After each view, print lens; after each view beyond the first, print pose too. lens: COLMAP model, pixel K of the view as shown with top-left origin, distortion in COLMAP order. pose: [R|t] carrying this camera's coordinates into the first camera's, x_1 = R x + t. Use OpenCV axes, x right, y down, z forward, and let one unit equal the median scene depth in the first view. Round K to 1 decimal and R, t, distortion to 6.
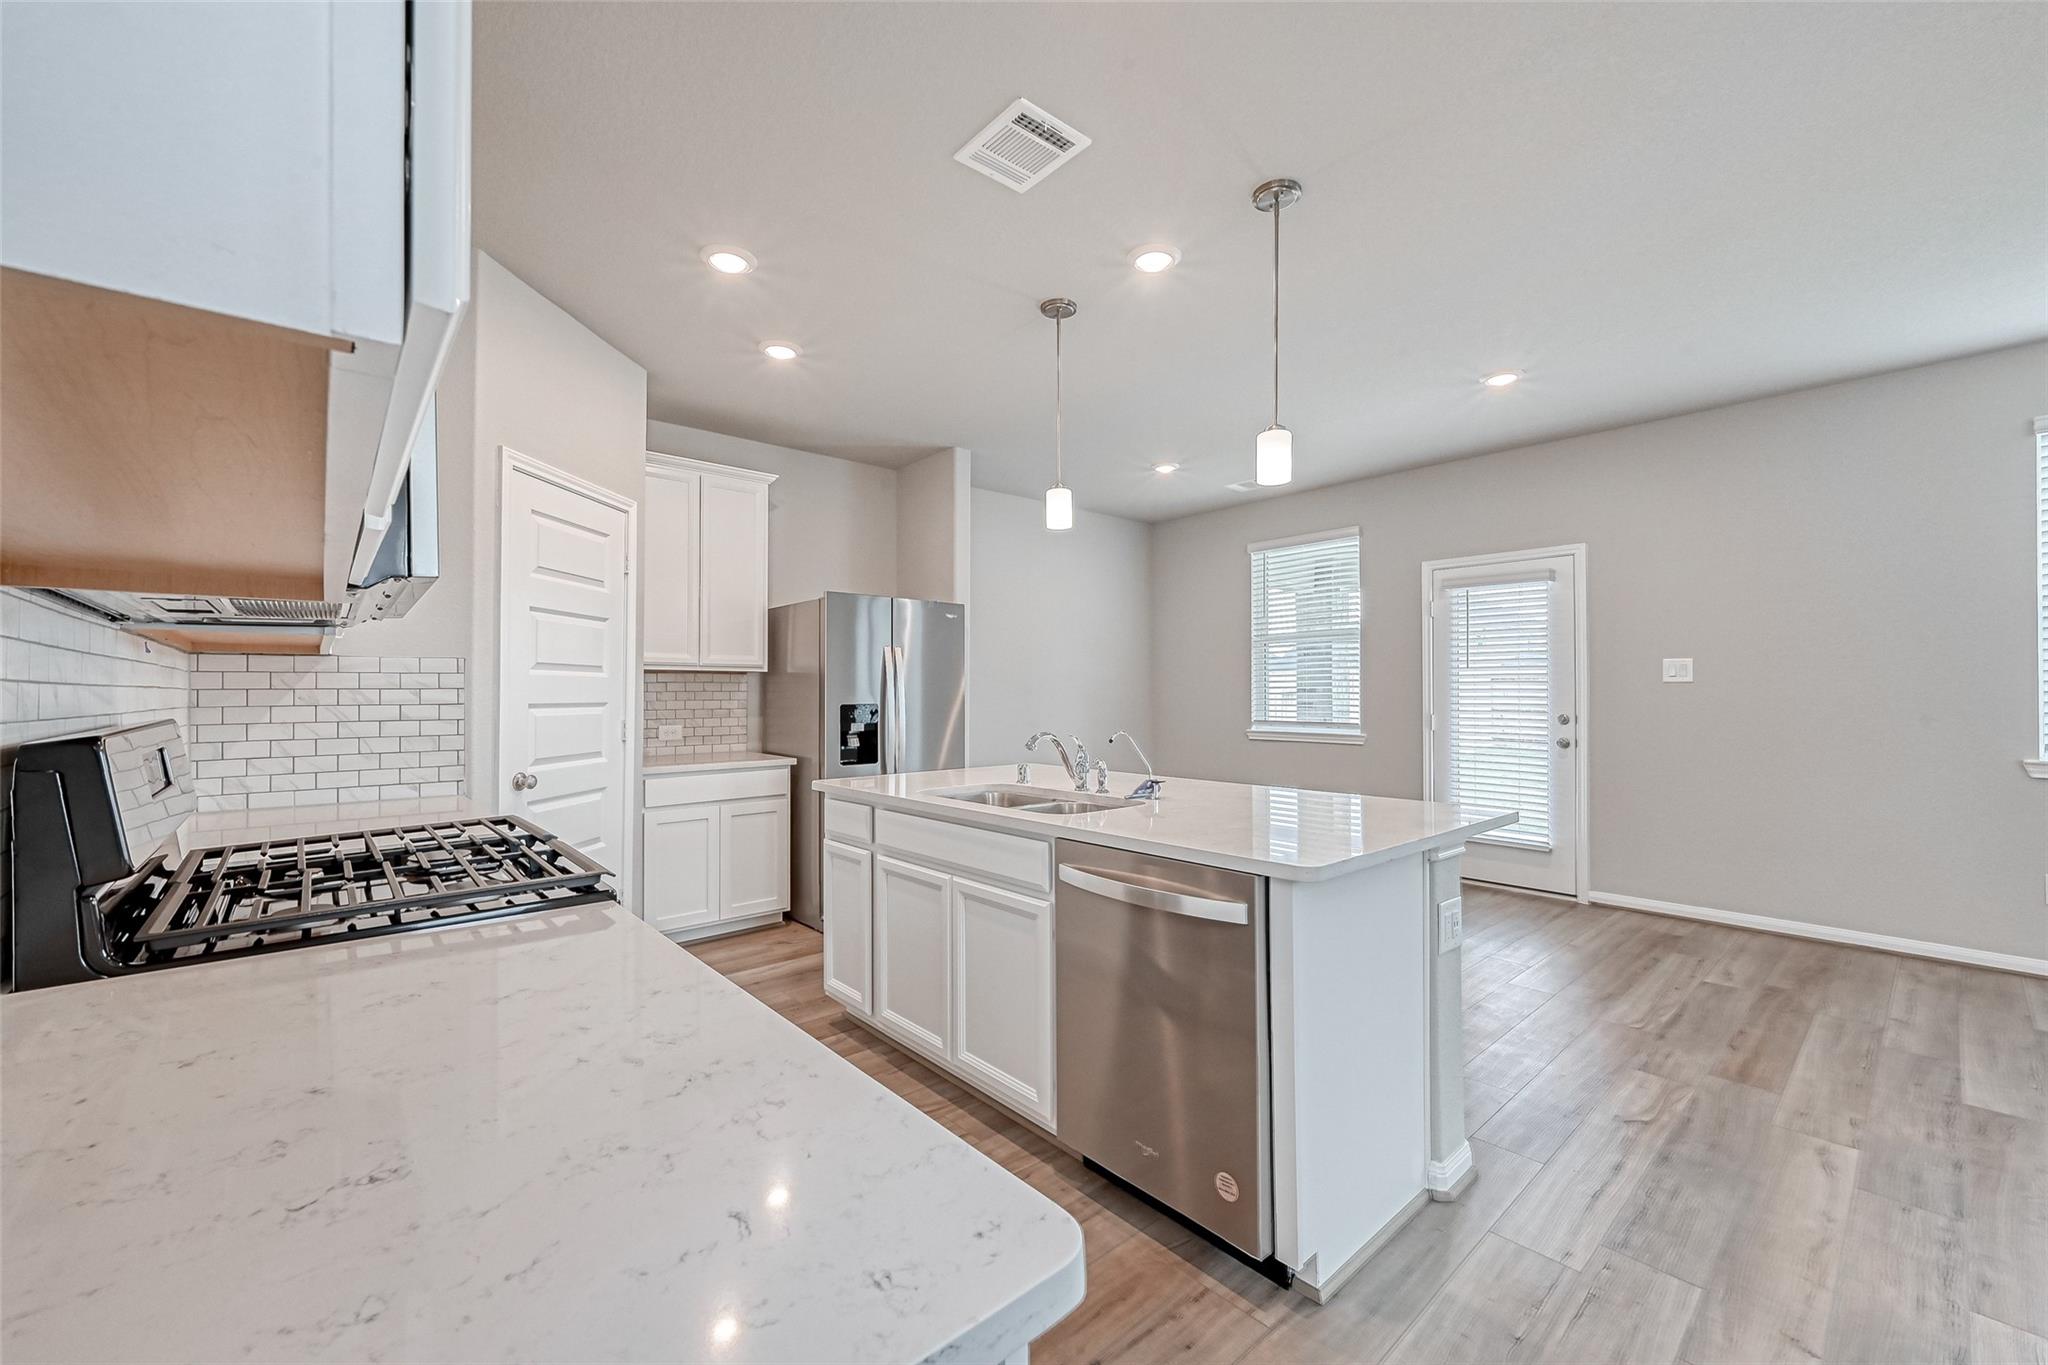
lens RADIAL K [[801.8, 0, 1090.2], [0, 801.8, 694.8], [0, 0, 1]] dist [-0.000637, -0.000025]
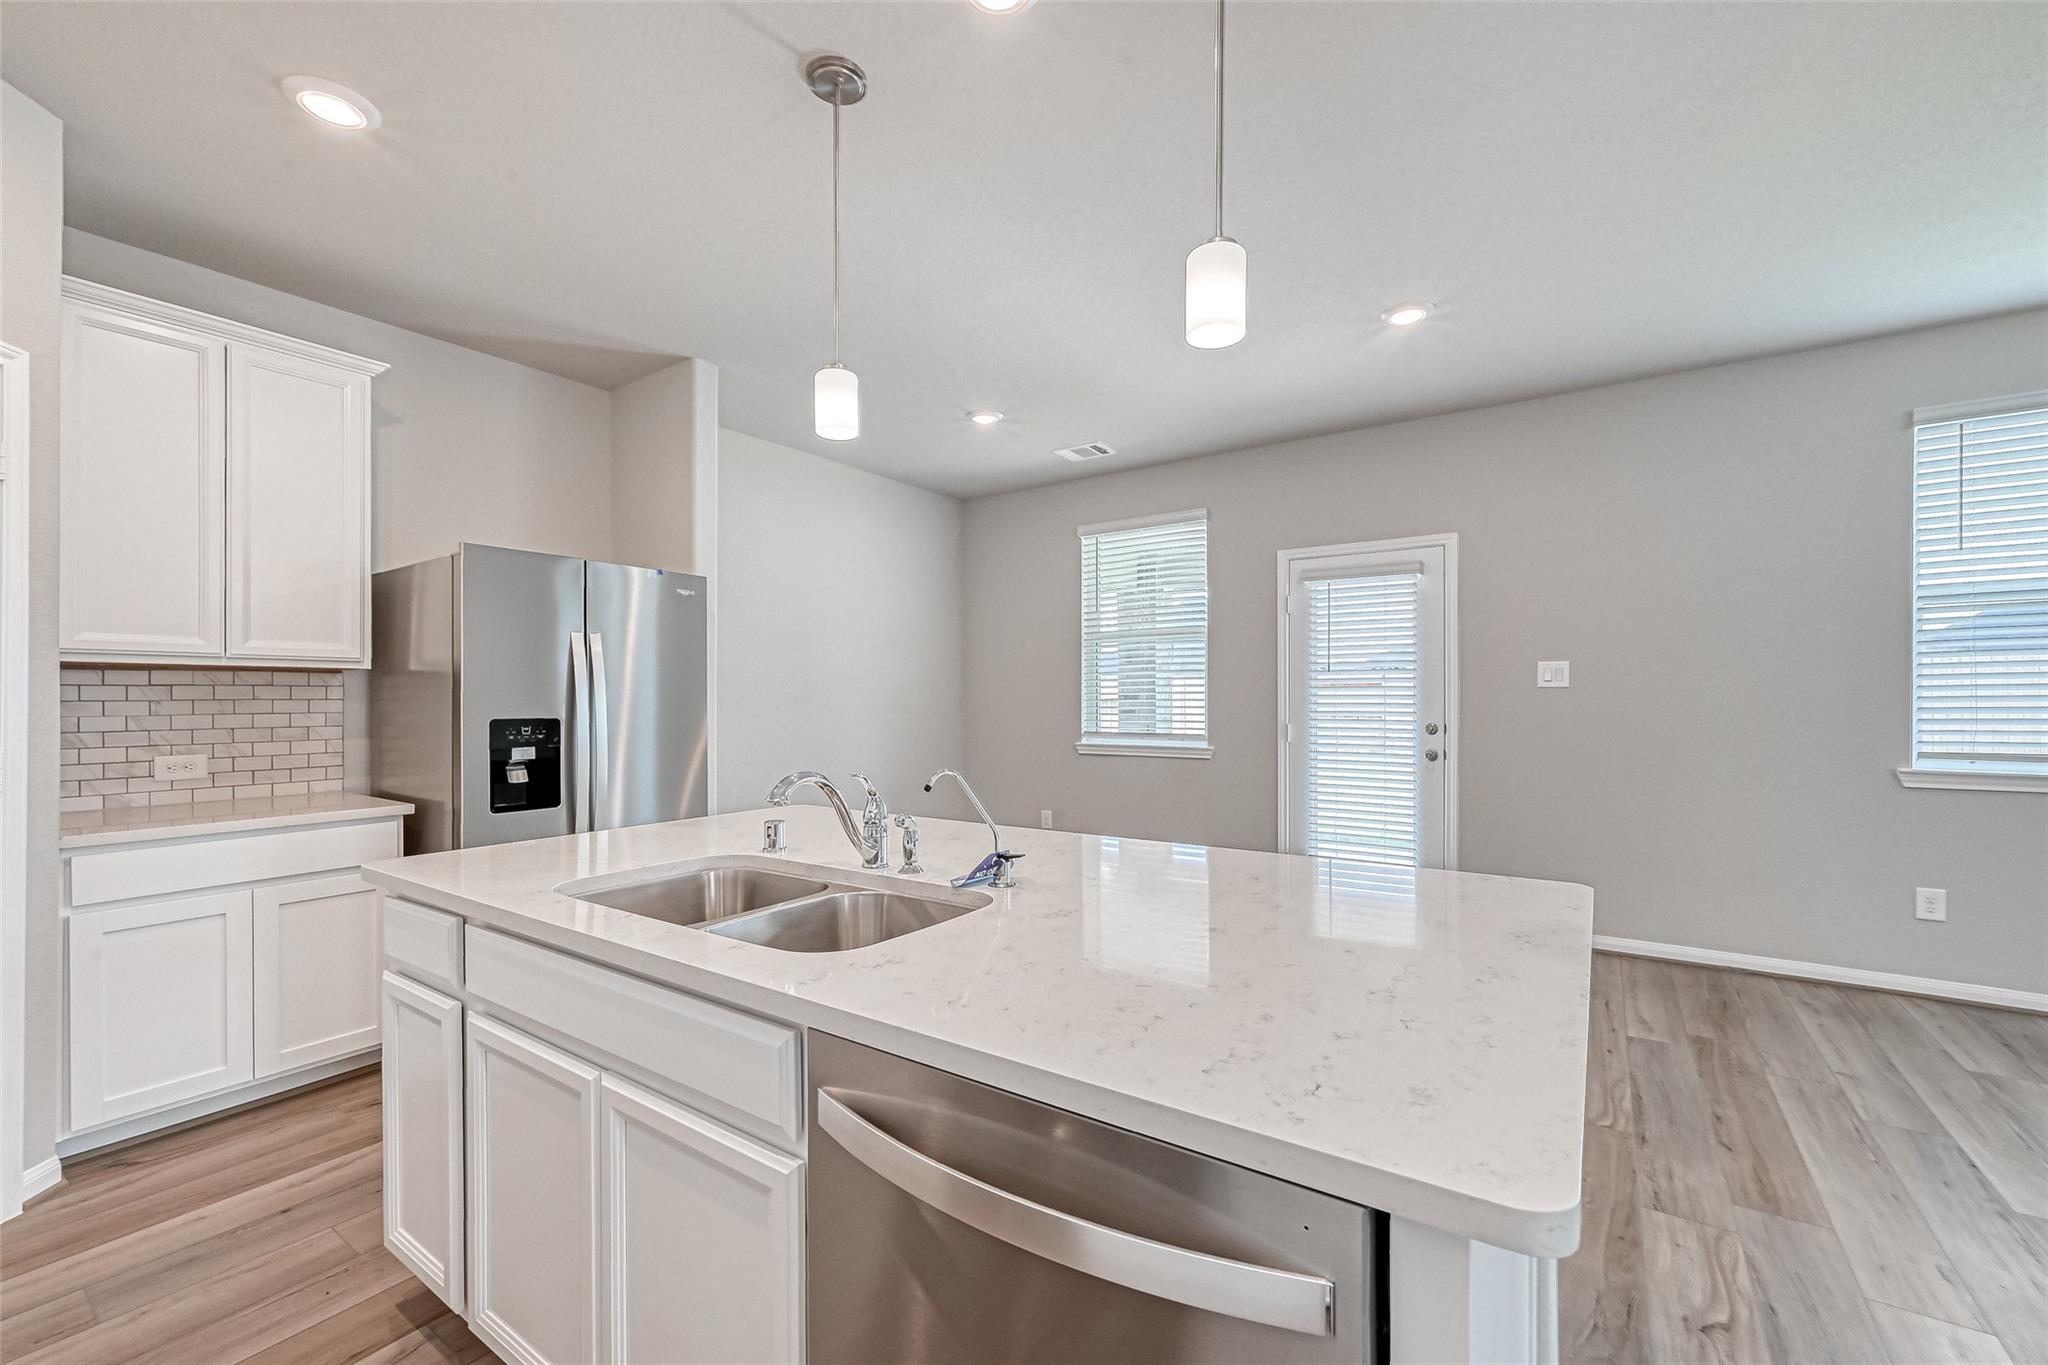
lens RADIAL K [[801.8, 0, 1090.2], [0, 801.8, 694.8], [0, 0, 1]] dist [-0.000637, -0.000025]
pose [[0.969585, -0.000541, 0.244755, -0.000437], [0.002650, 0.999962, -0.008286, -0.001111], [-0.244742, 0.008683, 0.969549, 0.248143]]
